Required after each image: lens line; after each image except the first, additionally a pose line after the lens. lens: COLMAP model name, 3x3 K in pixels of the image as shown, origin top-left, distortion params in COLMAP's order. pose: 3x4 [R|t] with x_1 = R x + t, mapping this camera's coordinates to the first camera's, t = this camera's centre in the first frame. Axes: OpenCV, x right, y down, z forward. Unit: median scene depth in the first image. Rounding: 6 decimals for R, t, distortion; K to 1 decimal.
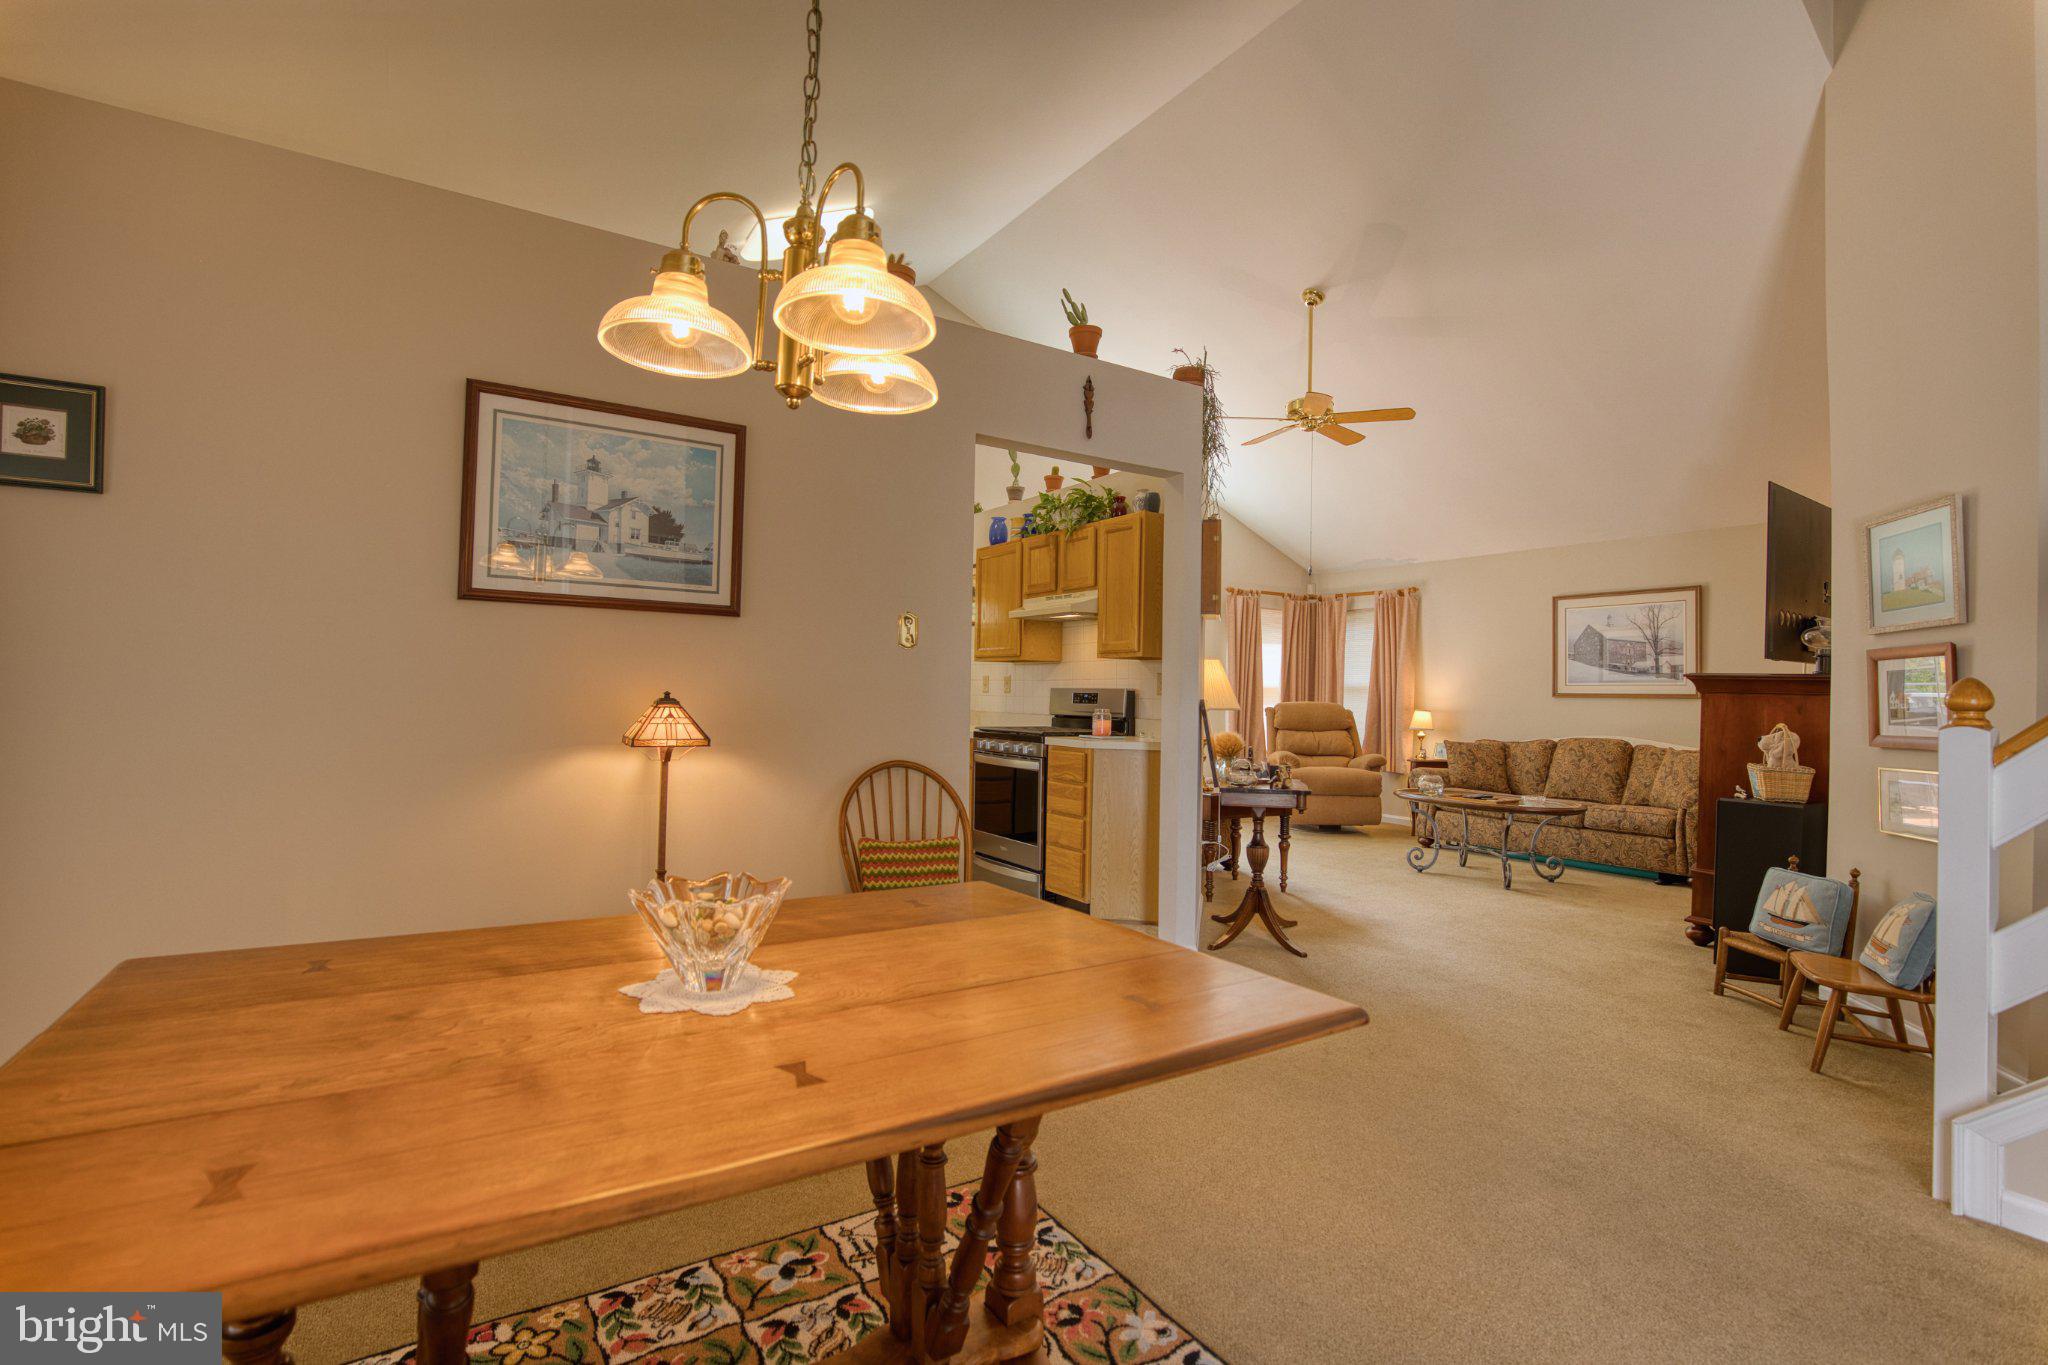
lens RADIAL K [[931.3, 0, 1030.5], [0, 931.3, 682.8], [0, 0, 1]] dist [-0.021094, 0.000379]
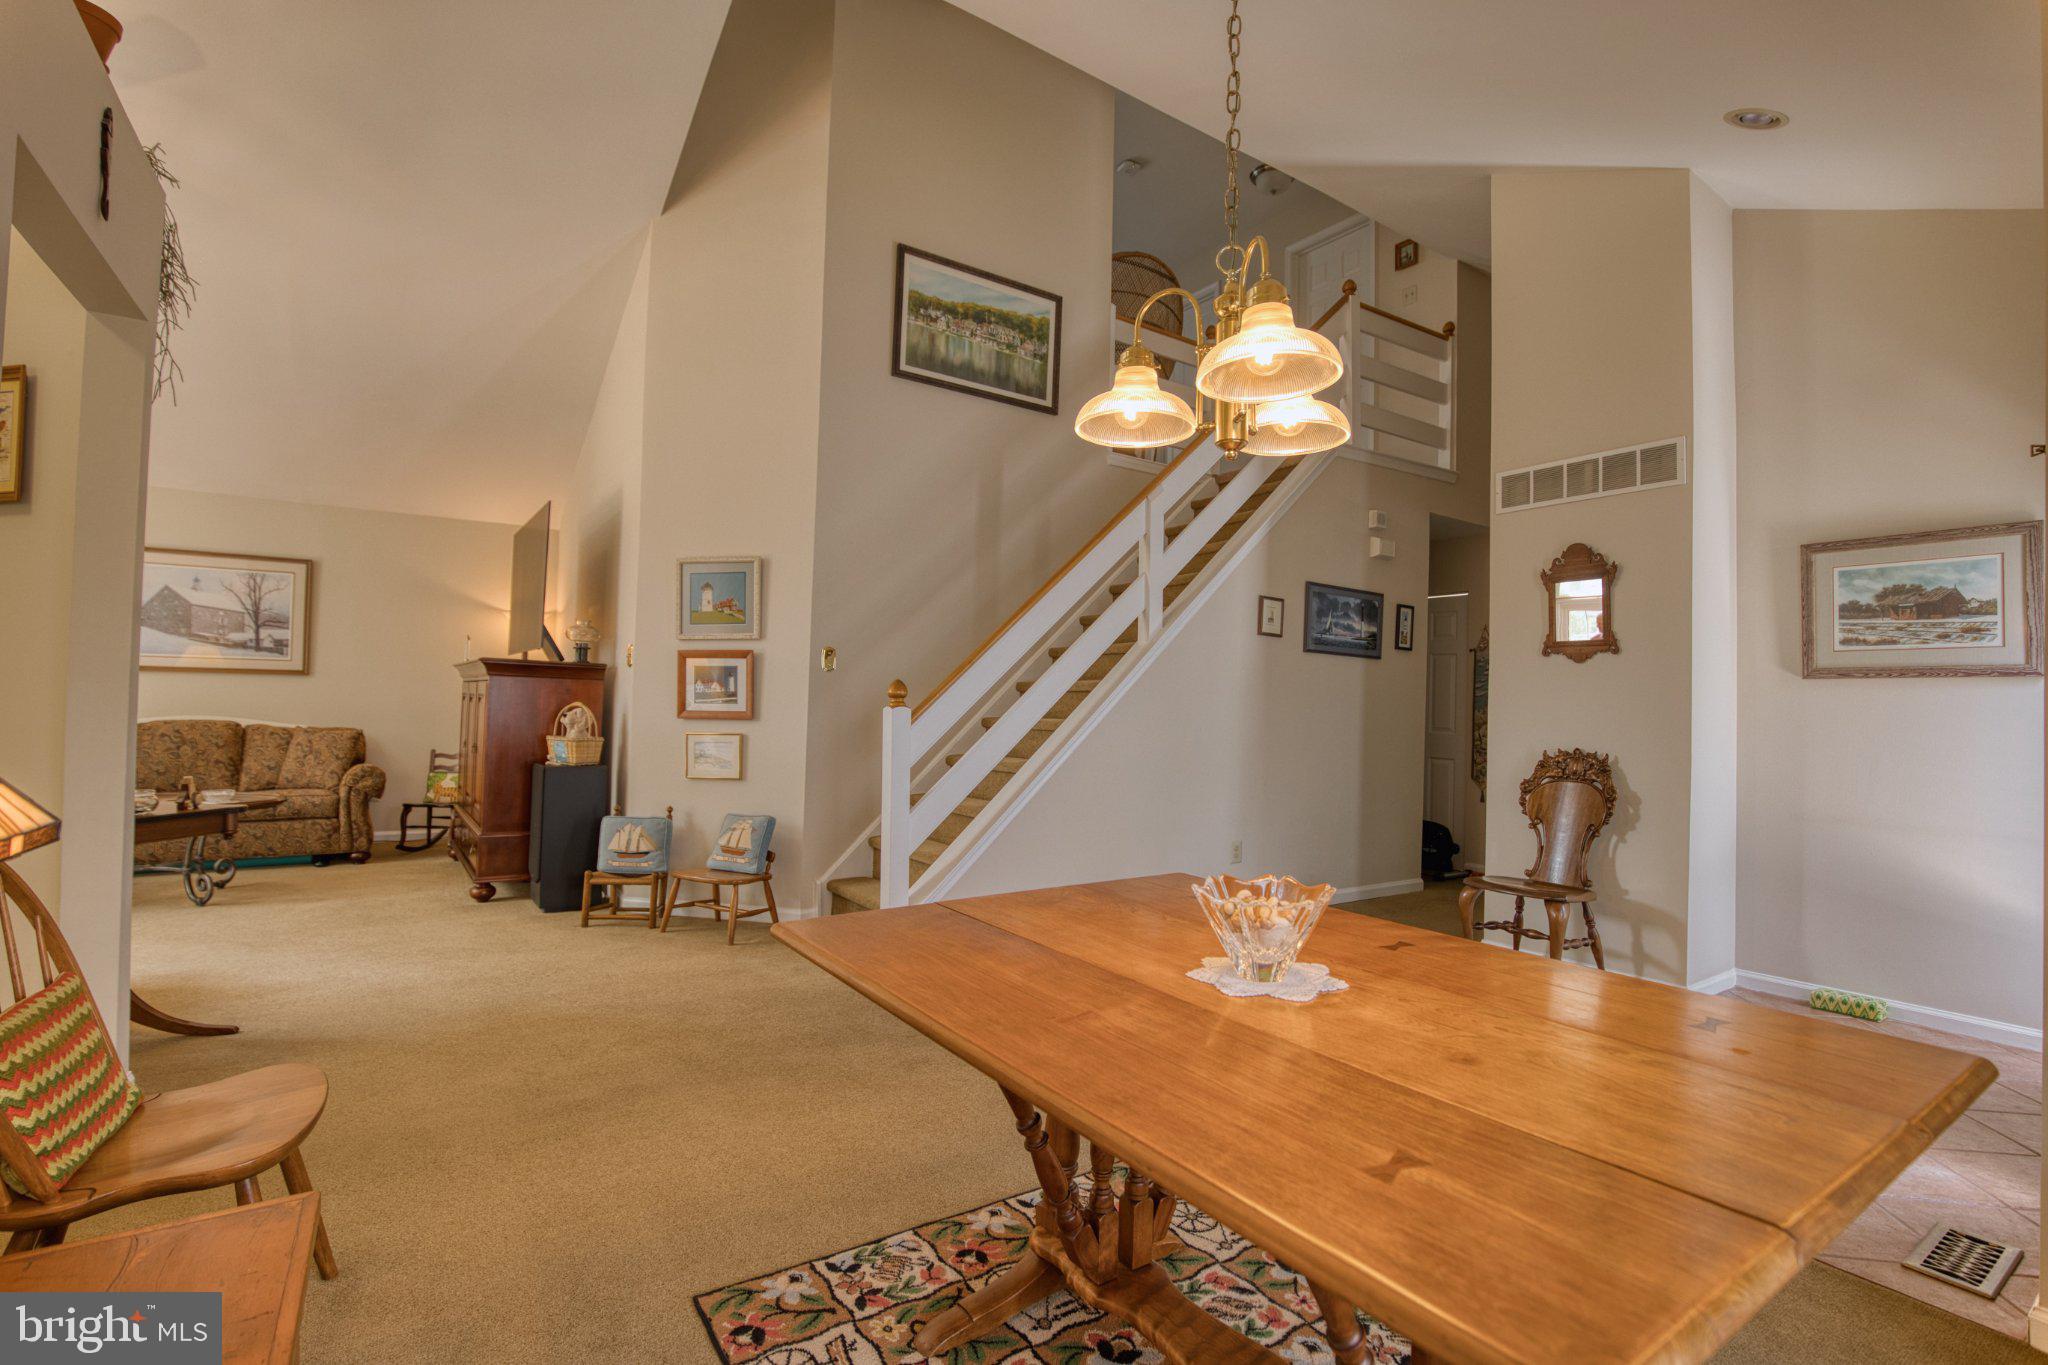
lens RADIAL K [[931.3, 0, 1030.5], [0, 931.3, 682.8], [0, 0, 1]] dist [-0.021094, 0.000379]
pose [[-0.017121, 0.001813, 0.999852, -0.306798], [-0.038296, 0.999263, -0.002467, -0.002112], [-0.999120, -0.038333, -0.017039, 0.277794]]
